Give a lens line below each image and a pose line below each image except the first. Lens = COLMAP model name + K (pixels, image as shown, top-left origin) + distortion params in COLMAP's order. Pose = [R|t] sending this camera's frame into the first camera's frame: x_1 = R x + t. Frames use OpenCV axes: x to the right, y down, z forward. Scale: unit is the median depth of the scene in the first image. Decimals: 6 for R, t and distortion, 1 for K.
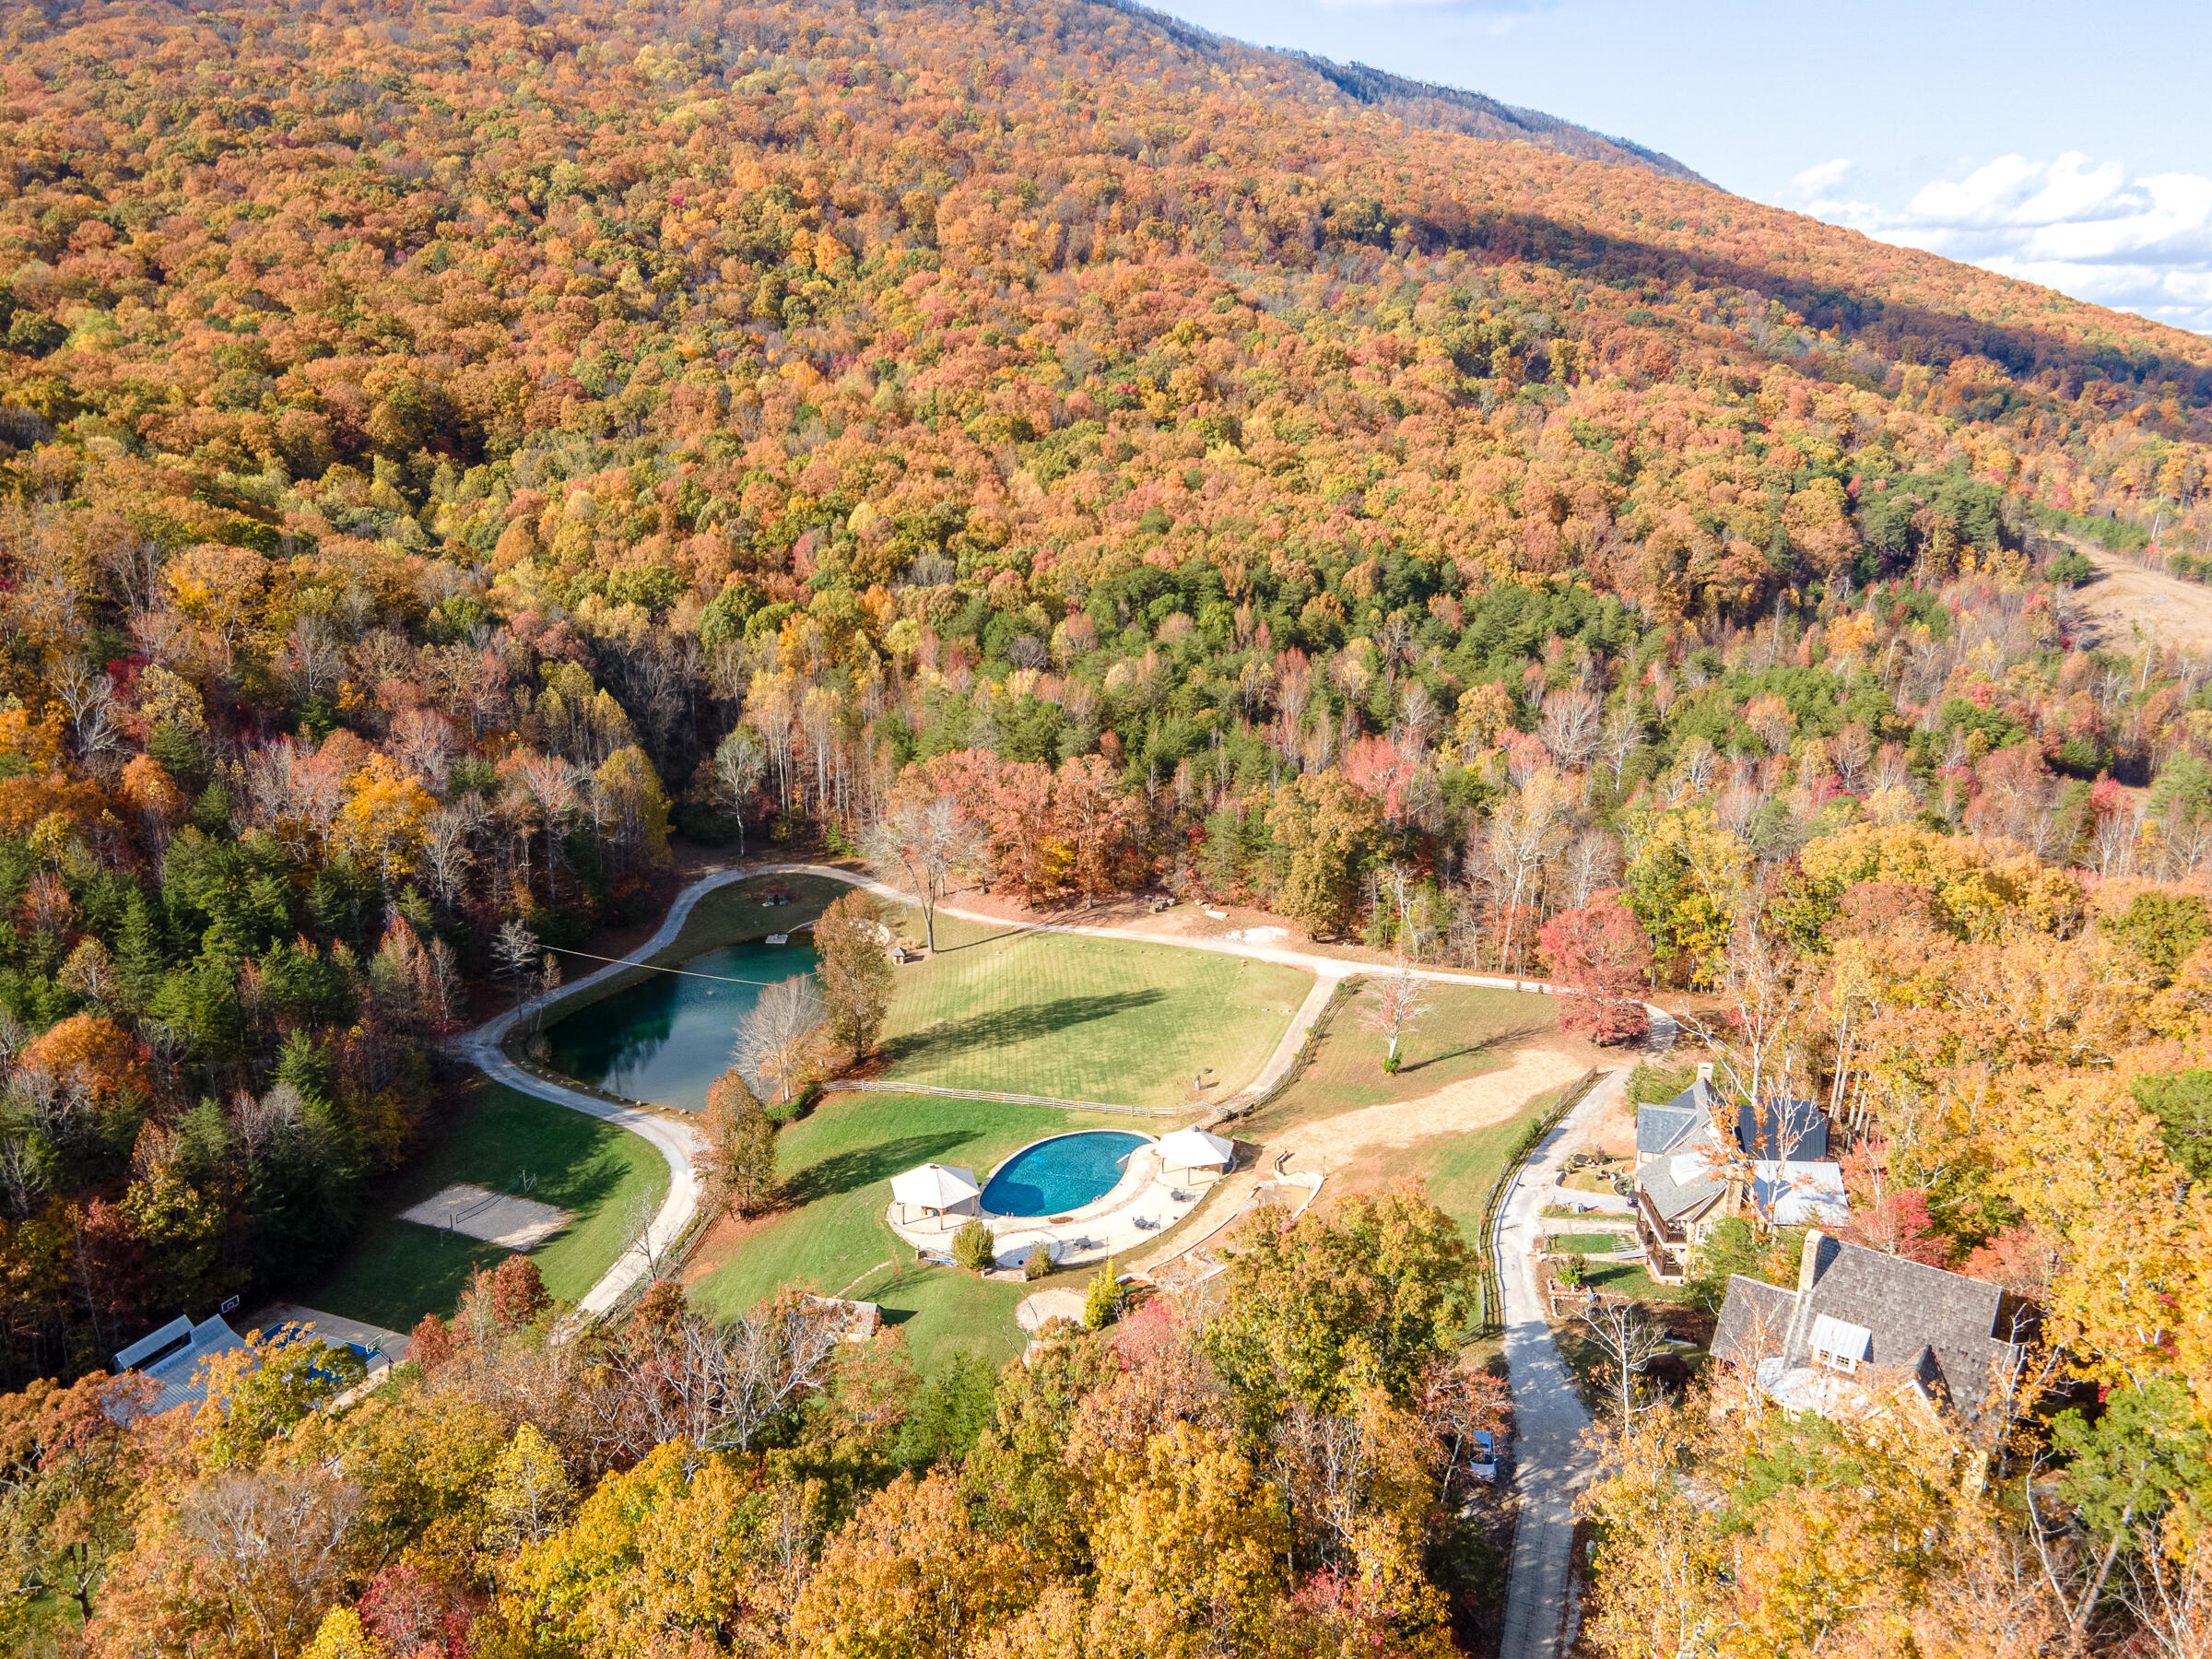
lens RADIAL K [[1636.3, 0, 1115.8], [0, 1636.3, 811.5], [0, 0, 1]] dist [0.014028, 0.029053]
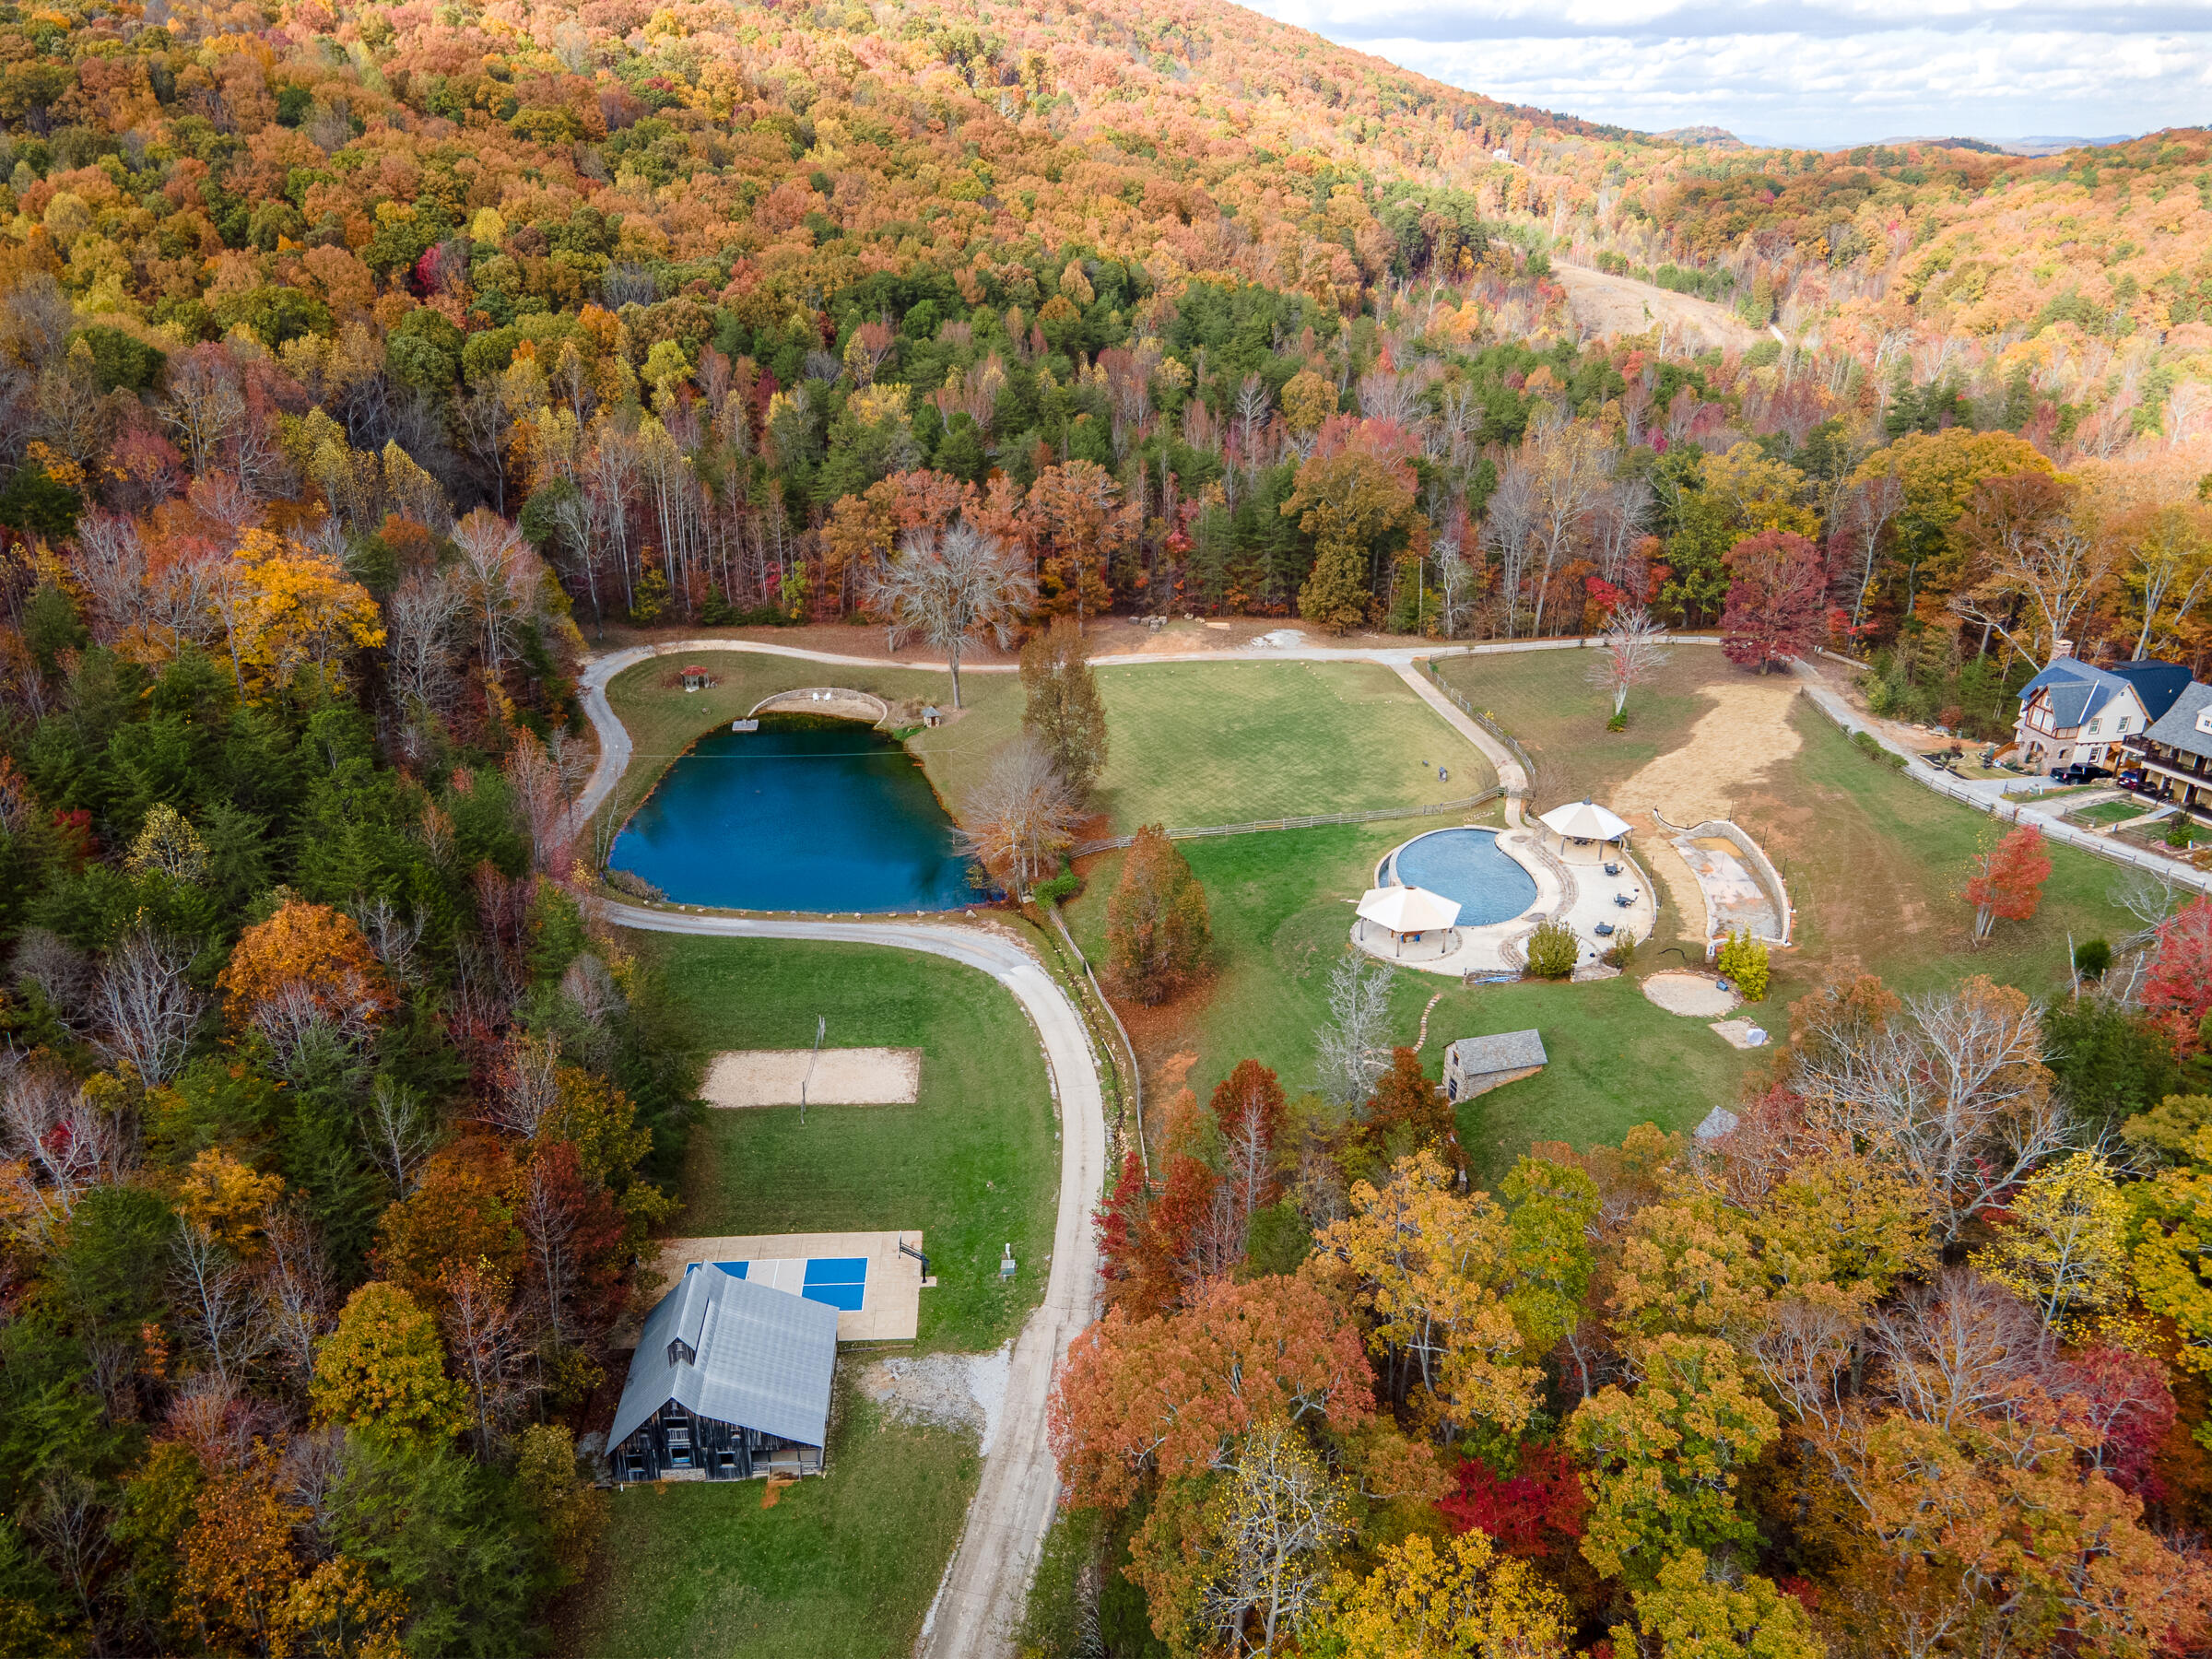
lens RADIAL K [[1636.3, 0, 1105.0], [0, 1636.3, 840.3], [0, 0, 1]] dist [0.014028, 0.029053]
pose [[0.891842, -0.179149, 0.415360, -0.361694], [0.117224, 0.978396, 0.170295, 0.015148], [-0.436894, -0.103186, 0.893575, 0.173099]]
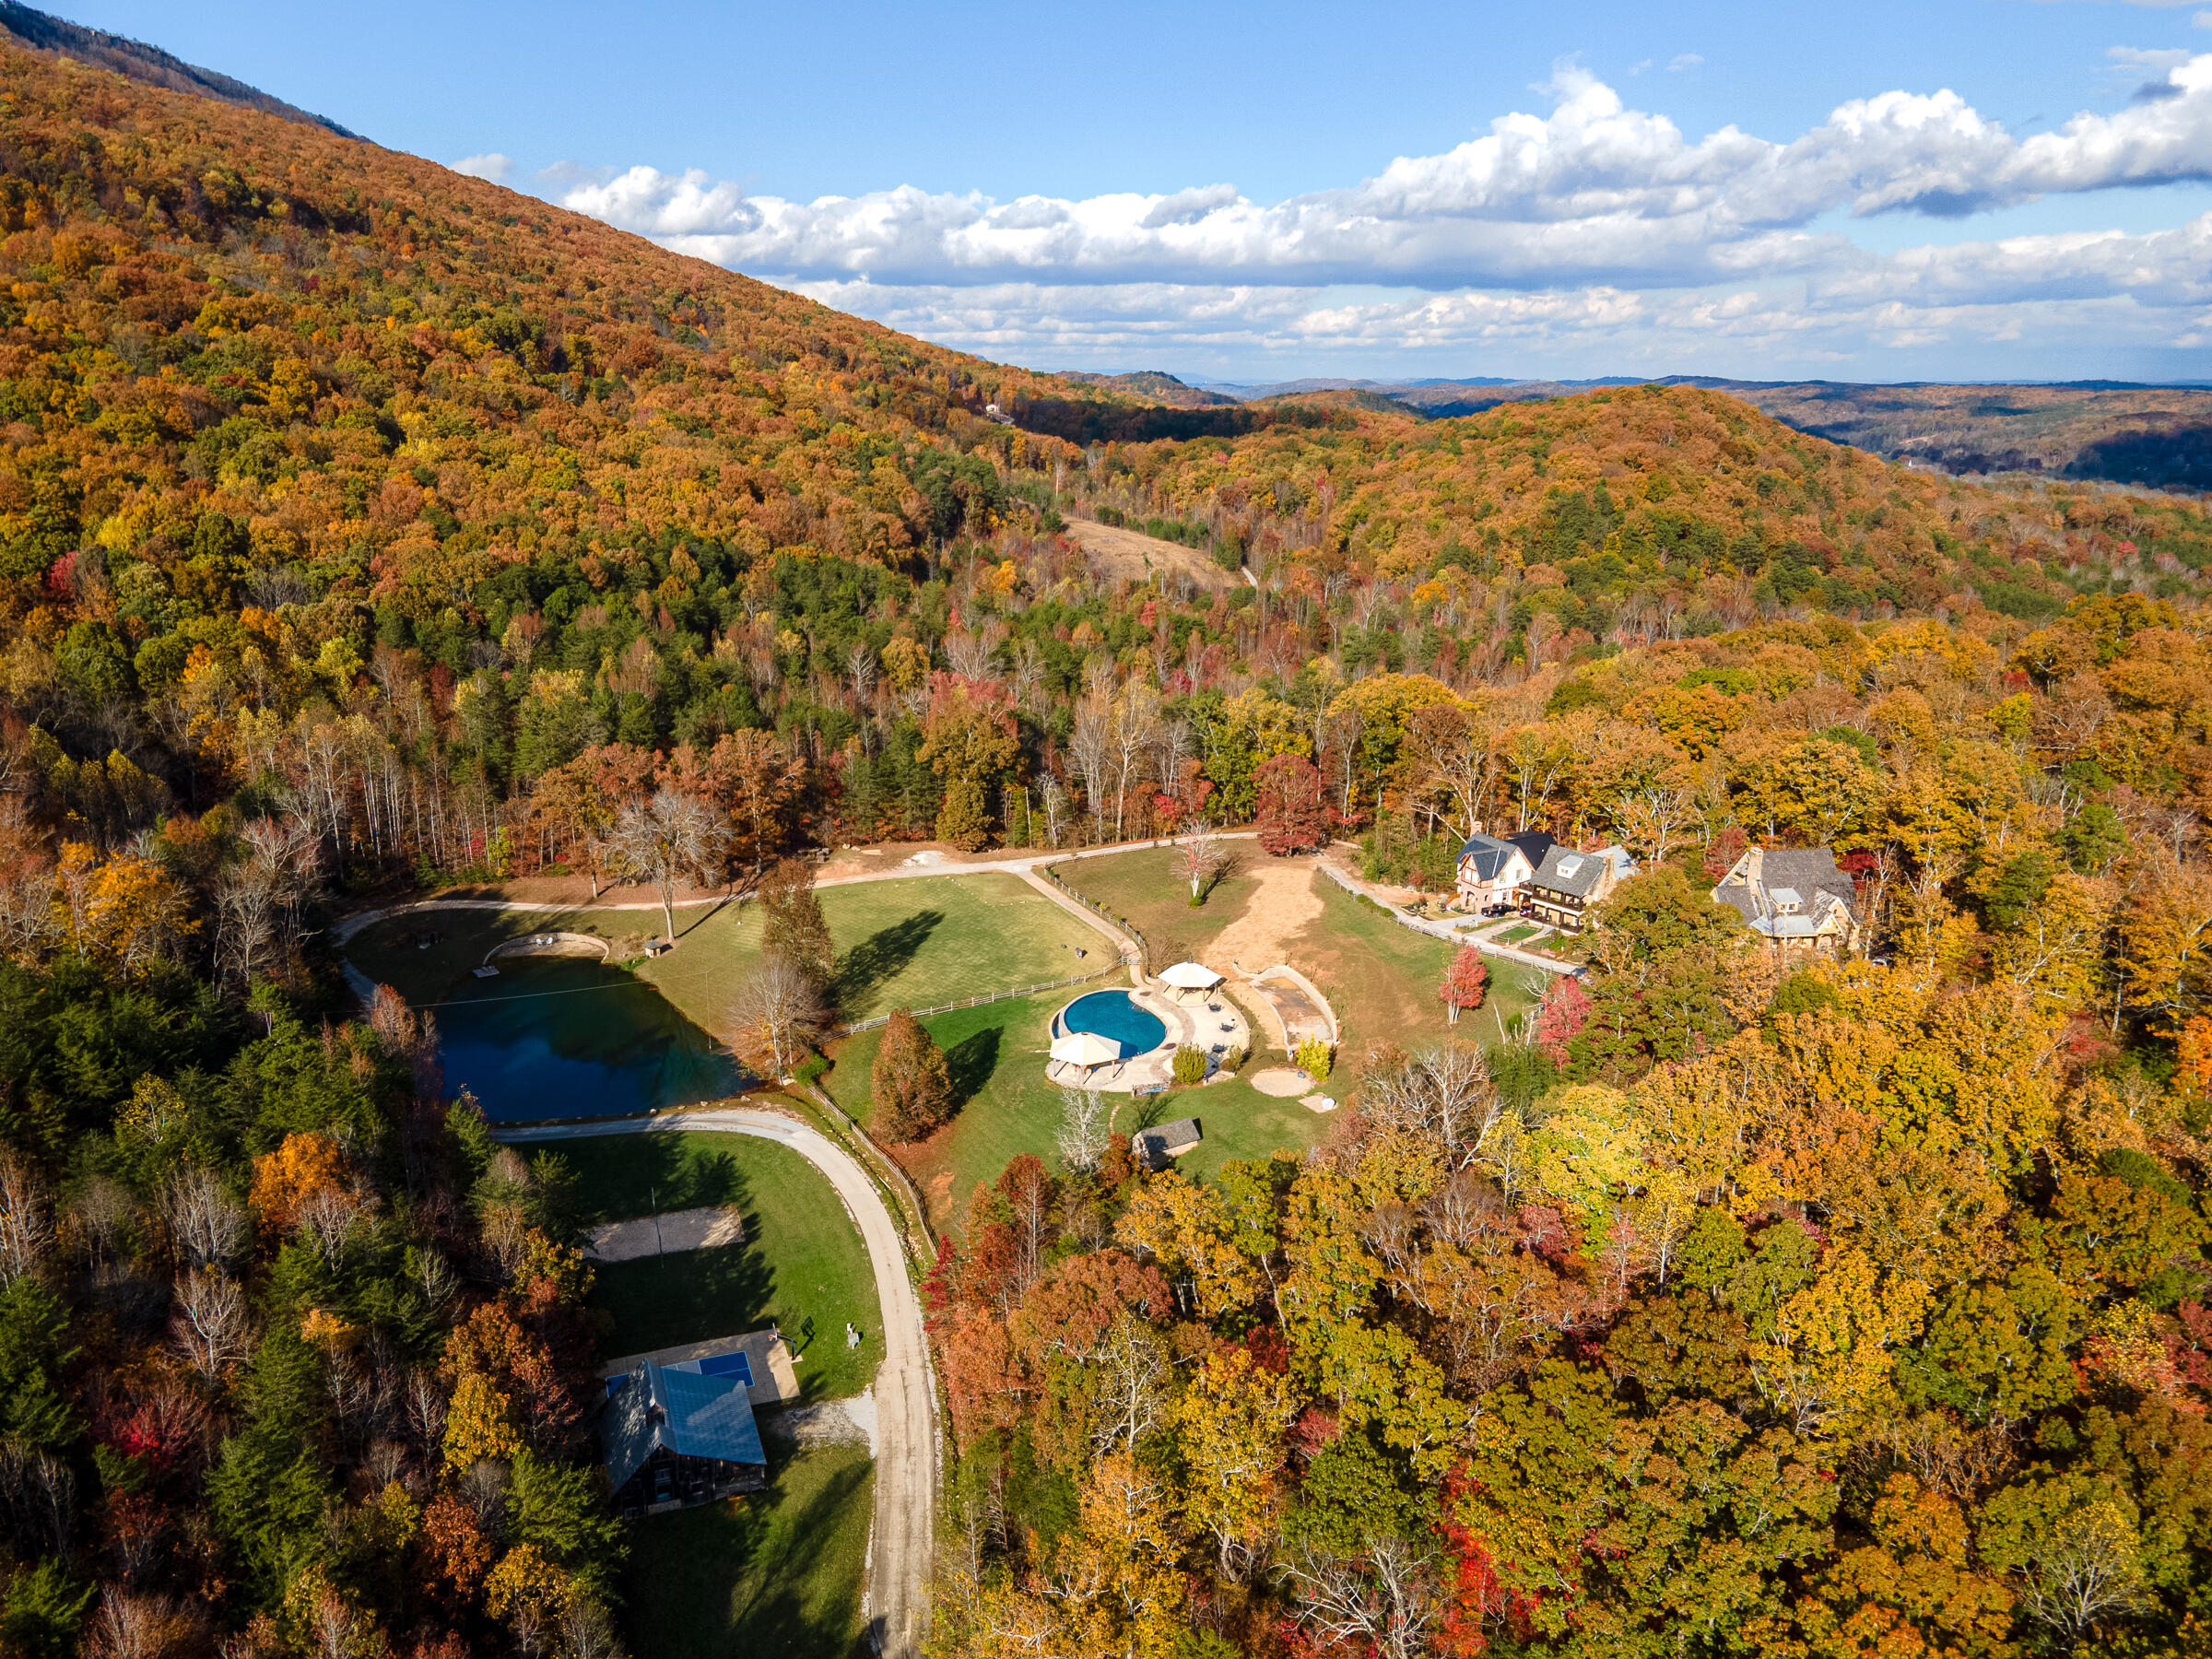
lens RADIAL K [[1636.3, 0, 1120.5], [0, 1636.3, 822.6], [0, 0, 1]] dist [0.014028, 0.029053]
pose [[0.714086, -0.184595, 0.675282, -0.519626], [0.175316, 0.981026, 0.082784, -0.018683], [-0.677750, 0.059273, 0.732899, 0.049440]]
